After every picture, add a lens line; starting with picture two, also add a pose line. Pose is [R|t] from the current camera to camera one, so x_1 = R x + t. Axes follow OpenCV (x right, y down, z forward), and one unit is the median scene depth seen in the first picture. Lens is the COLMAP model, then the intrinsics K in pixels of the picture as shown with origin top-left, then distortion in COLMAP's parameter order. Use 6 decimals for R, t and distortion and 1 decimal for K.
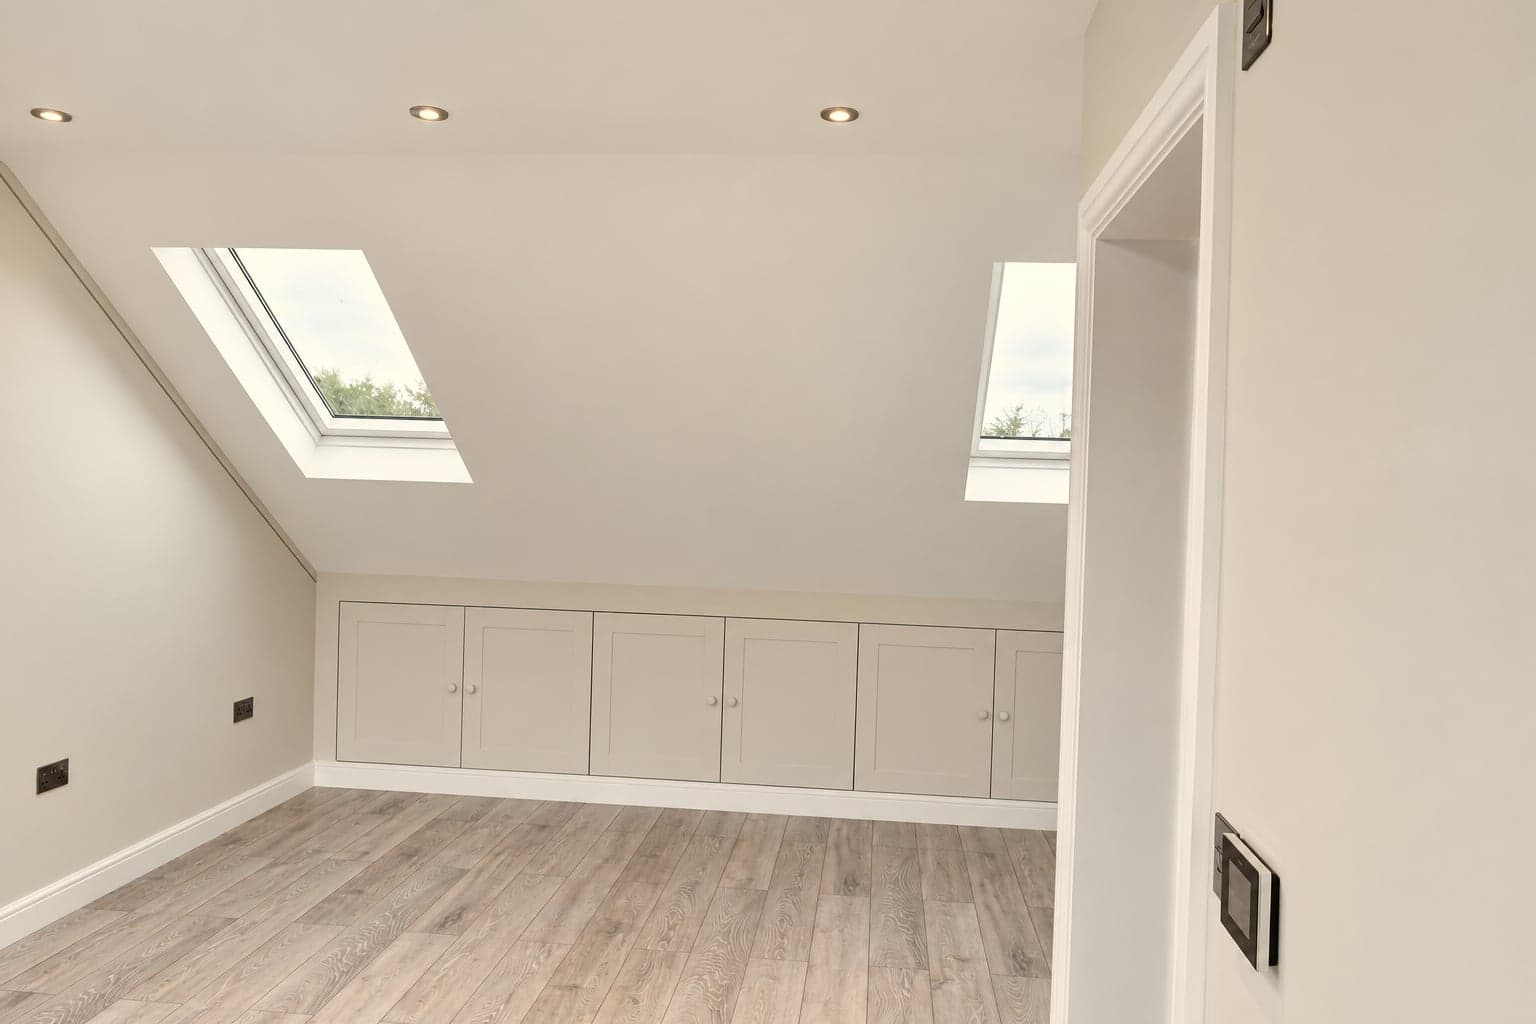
lens RADIAL K [[1283.9, 0, 806.3], [0, 1283.9, 503.9], [0, 0, 1]] dist [0.047103, -0.015214]
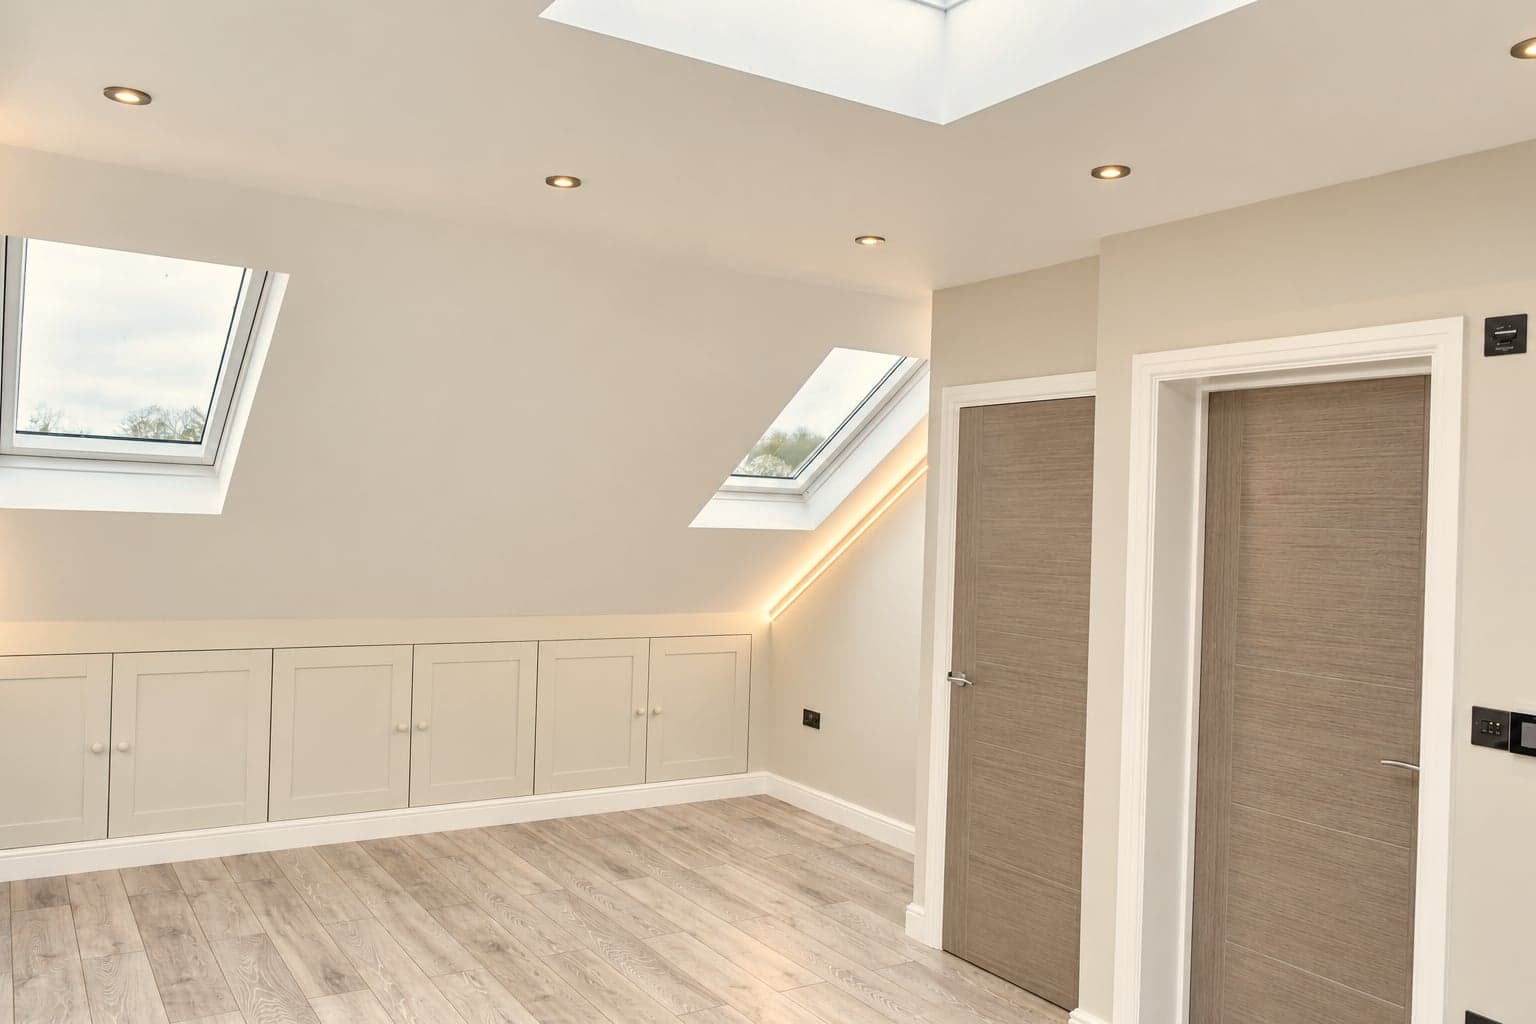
lens RADIAL K [[1283.9, 0, 757.0], [0, 1283.9, 498.7], [0, 0, 1]] dist [0.047103, -0.015214]
pose [[0.775382, -0.005124, 0.631472, -0.559736], [0.007601, 0.999970, -0.001218, -0.025805], [-0.631447, 0.005744, 0.775398, 0.048189]]
